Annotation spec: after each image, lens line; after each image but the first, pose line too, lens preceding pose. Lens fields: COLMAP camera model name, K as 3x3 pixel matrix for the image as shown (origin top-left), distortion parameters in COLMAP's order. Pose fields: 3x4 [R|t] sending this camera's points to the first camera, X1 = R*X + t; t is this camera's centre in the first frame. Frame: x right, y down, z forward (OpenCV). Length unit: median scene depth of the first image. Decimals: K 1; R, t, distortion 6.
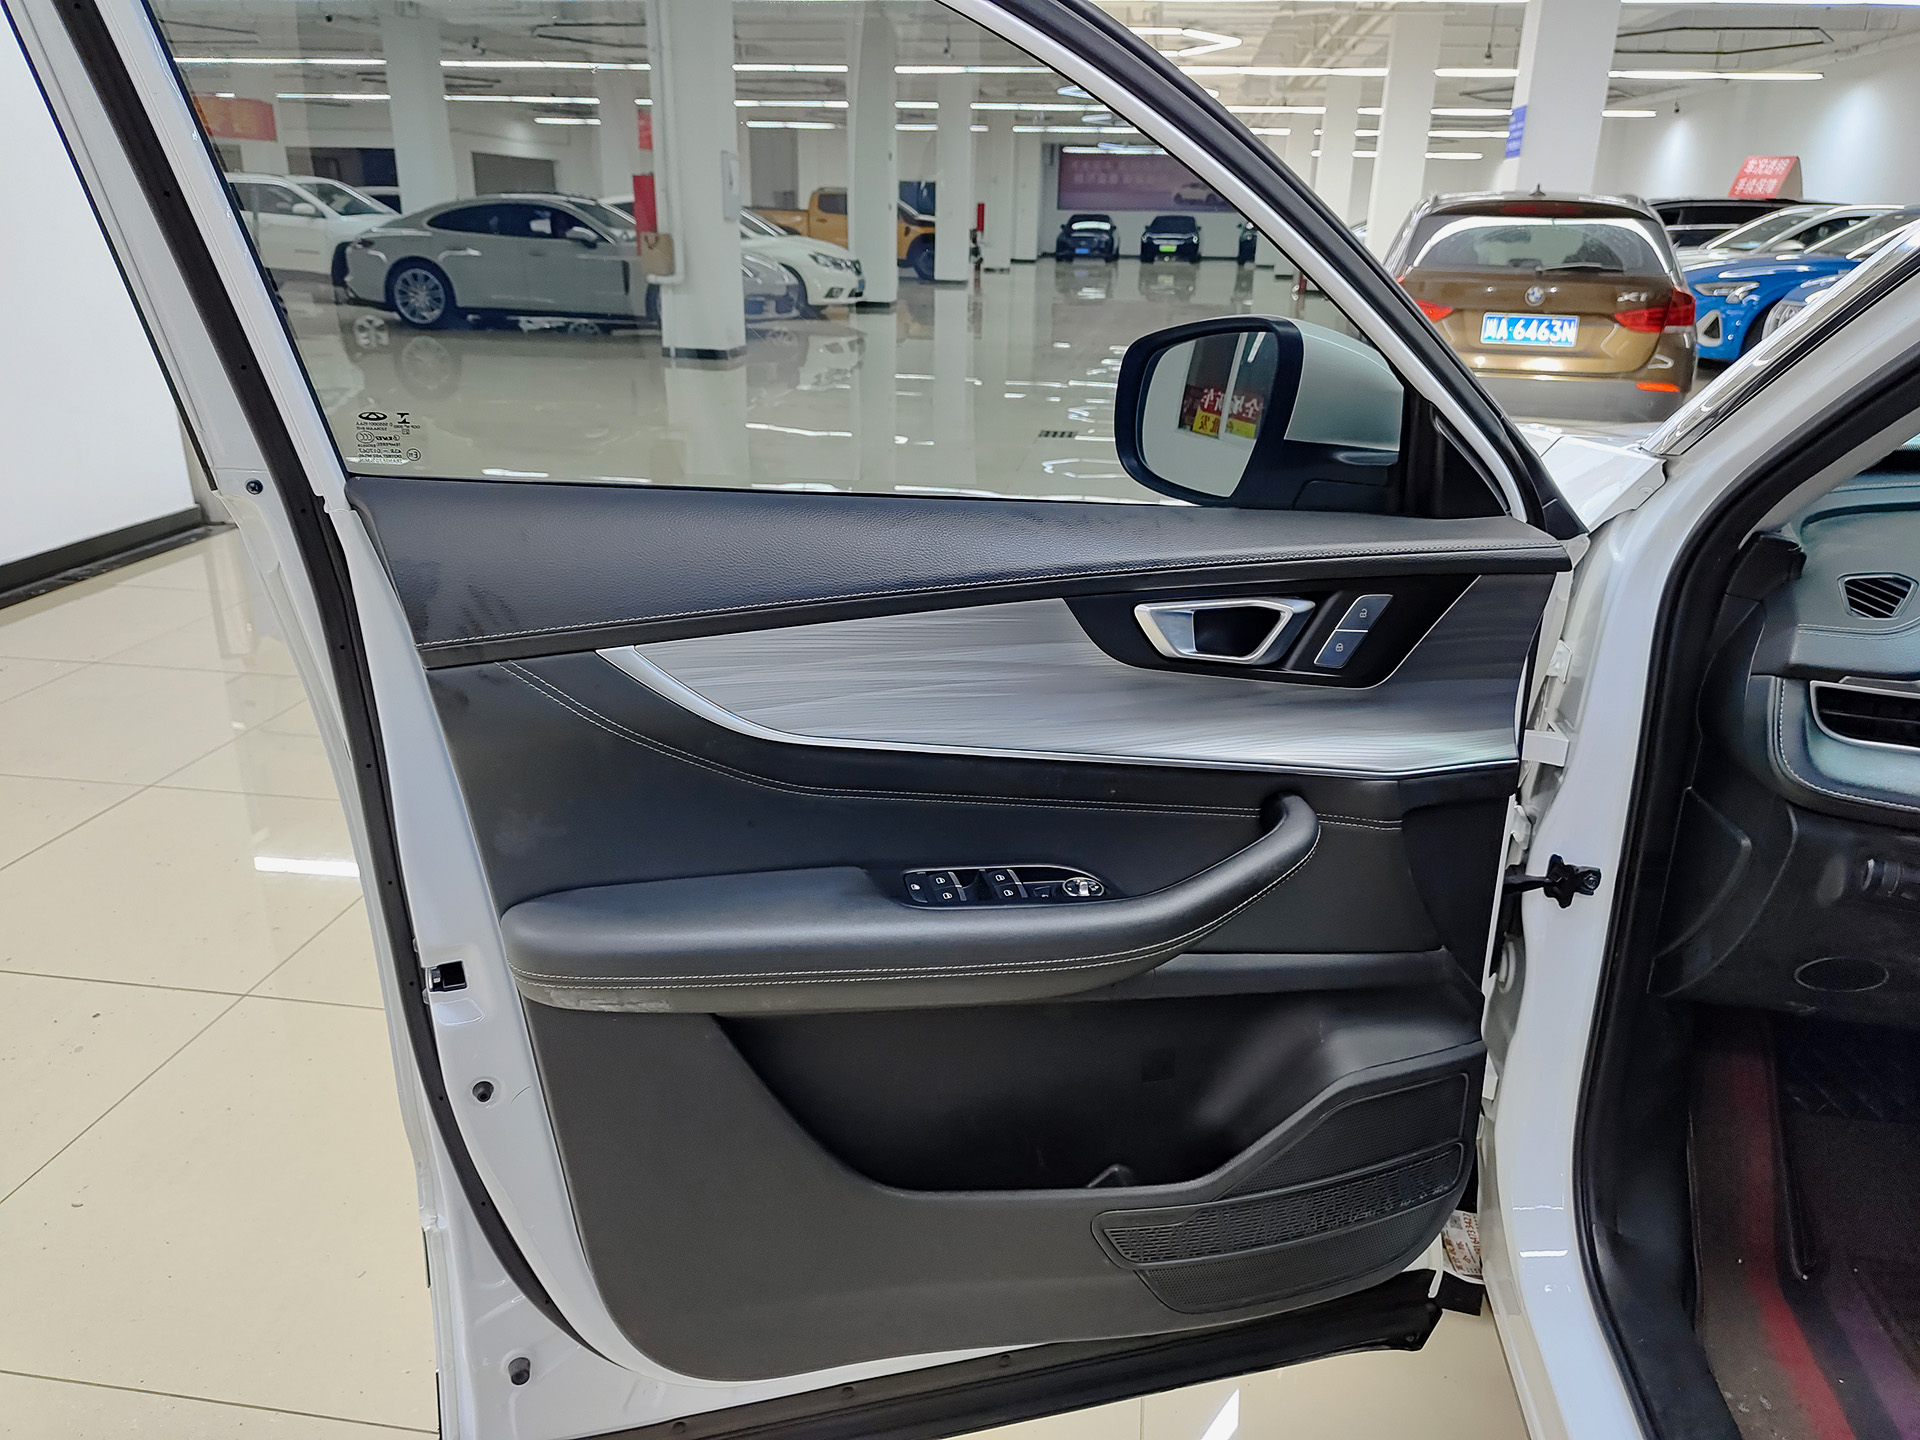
lens RADIAL K [[1364.9, 0, 992.4], [0, 1364.9, 729.4], [0, 0, 1]] dist [0.011224, -0.018723]
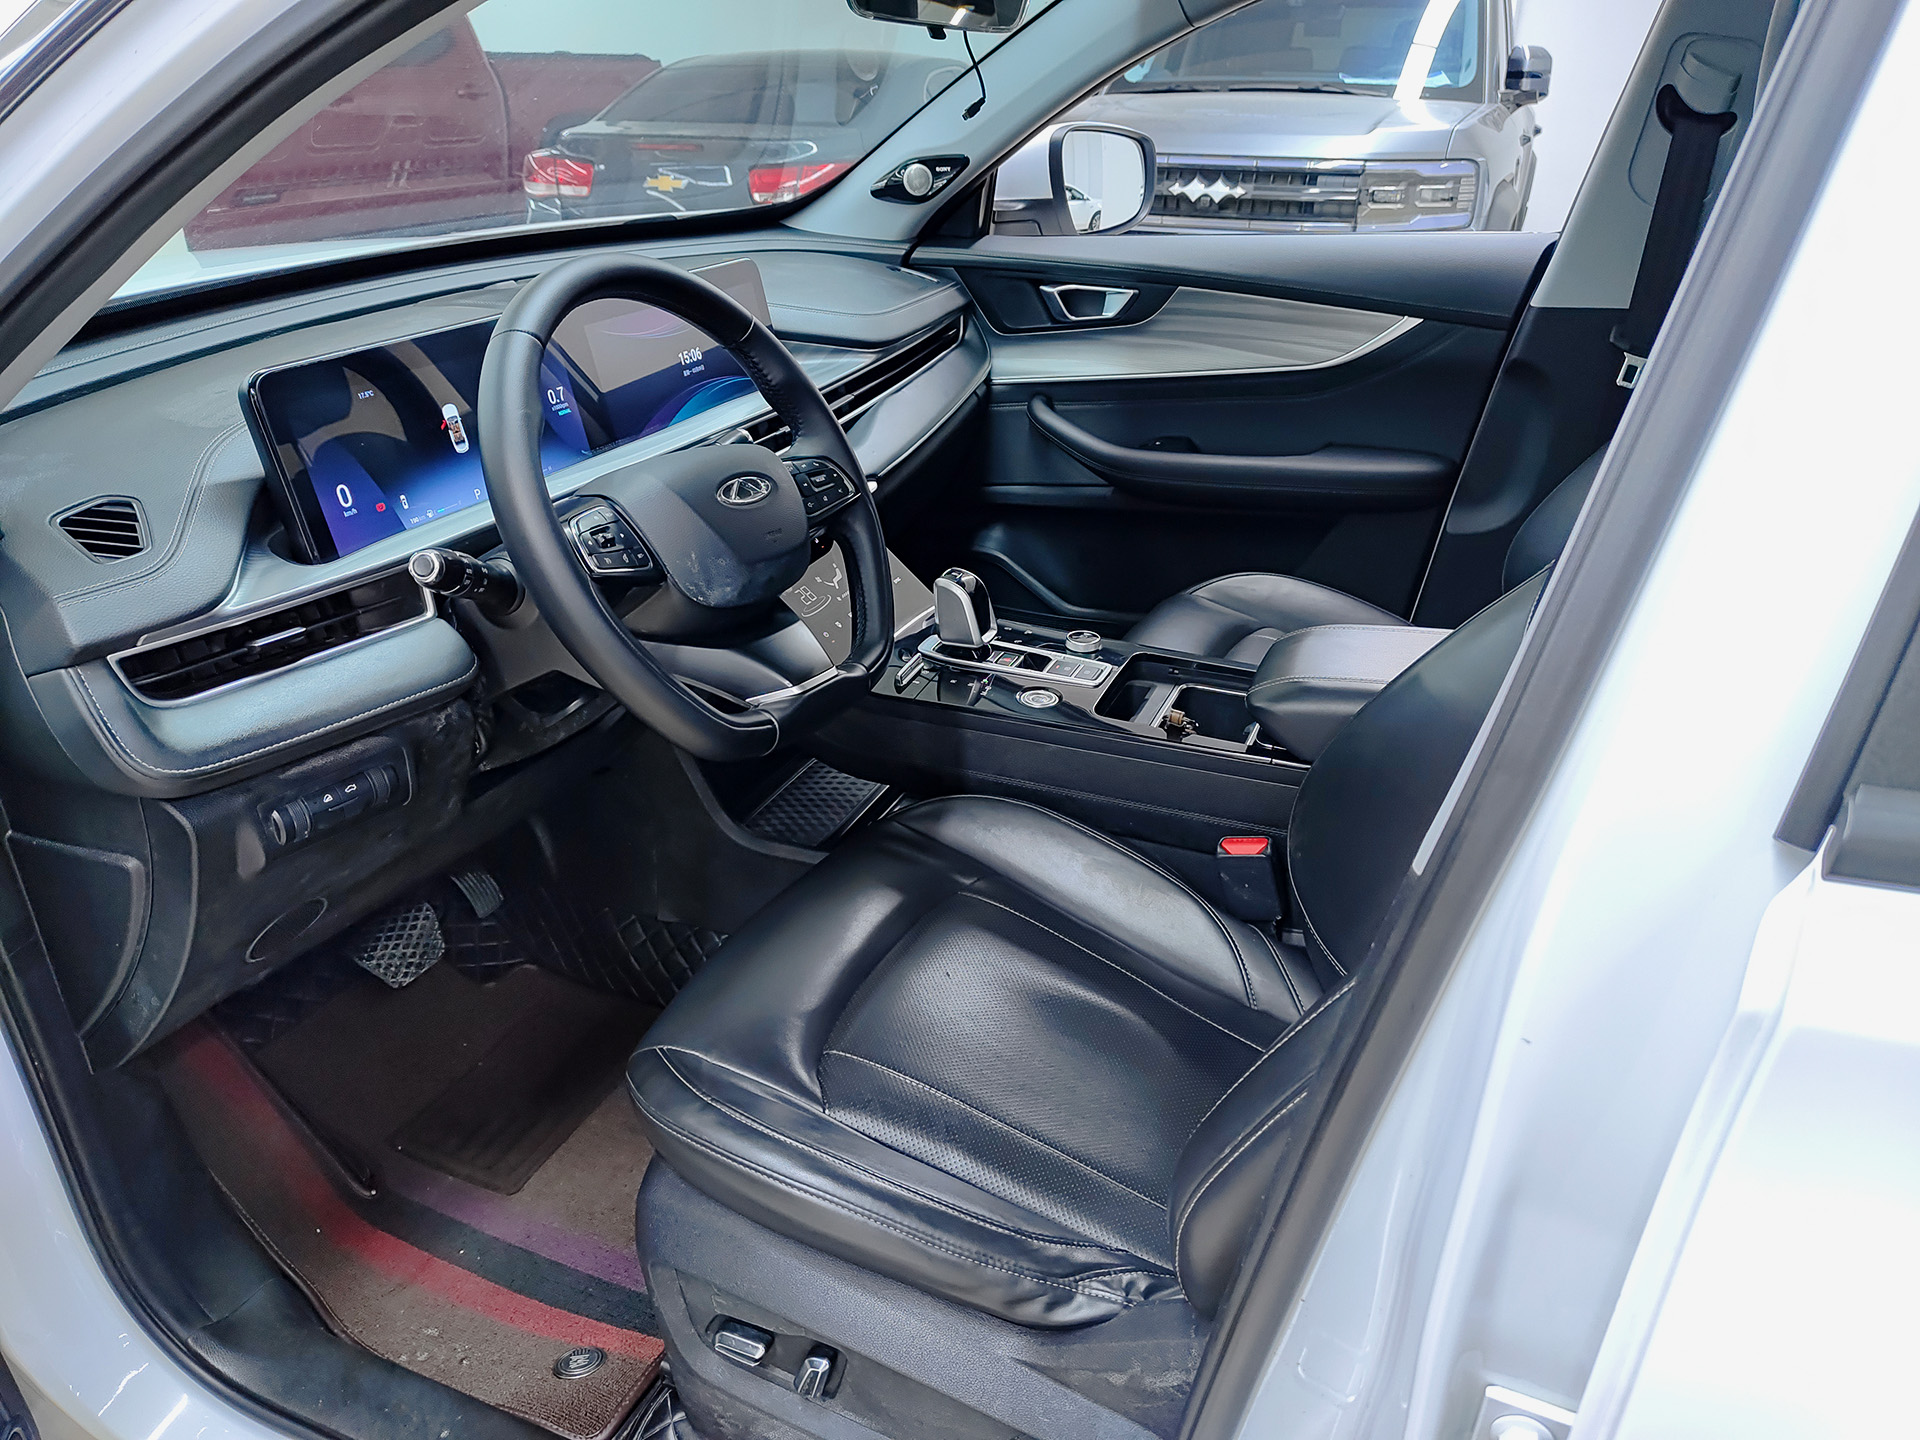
lens RADIAL K [[1364.9, 0, 961.2], [0, 1364.9, 710.5], [0, 0, 1]] dist [0.011224, -0.018723]
pose [[0.289866, -0.425773, 0.857144, 0.045138], [0.342485, 0.882433, 0.322515, -0.093357], [-0.893690, 0.200073, 0.401608, 0.236707]]
